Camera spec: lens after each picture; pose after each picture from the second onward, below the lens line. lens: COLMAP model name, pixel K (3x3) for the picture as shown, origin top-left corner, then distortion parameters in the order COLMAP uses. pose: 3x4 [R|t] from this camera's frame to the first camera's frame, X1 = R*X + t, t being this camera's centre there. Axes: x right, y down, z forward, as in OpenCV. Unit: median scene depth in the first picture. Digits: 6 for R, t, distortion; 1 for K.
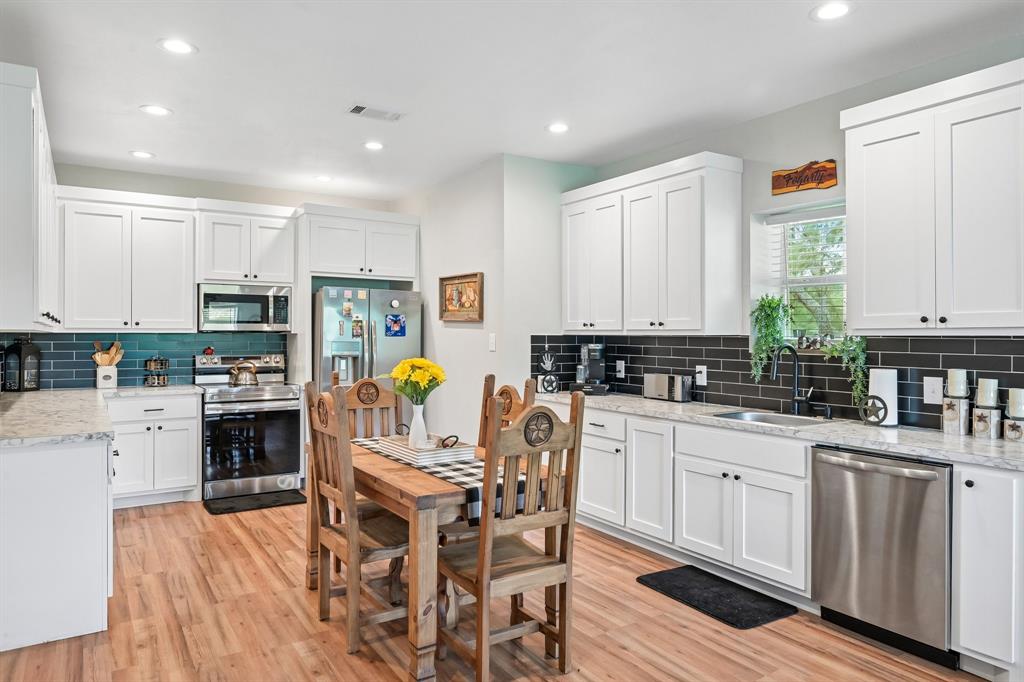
lens RADIAL K [[657.9, 0, 512.0], [0, 657.9, 341.0], [0, 0, 1]] dist [-0.000997, -0.000110]
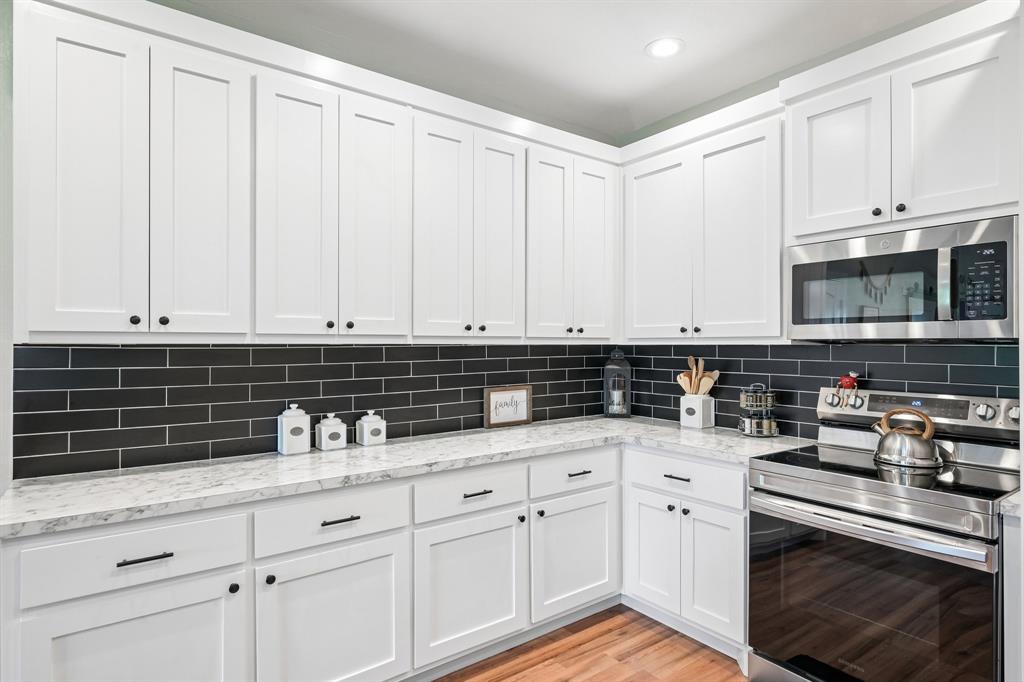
lens RADIAL K [[565.4, 0, 512.0], [0, 565.4, 341.0], [0, 0, 1]] dist [0.001203, 0.000357]
pose [[0.058306, -0.007716, -0.998269, -0.049560], [-0.006784, 0.999944, -0.008125, -0.009855], [0.998276, 0.007246, 0.058251, 0.762213]]
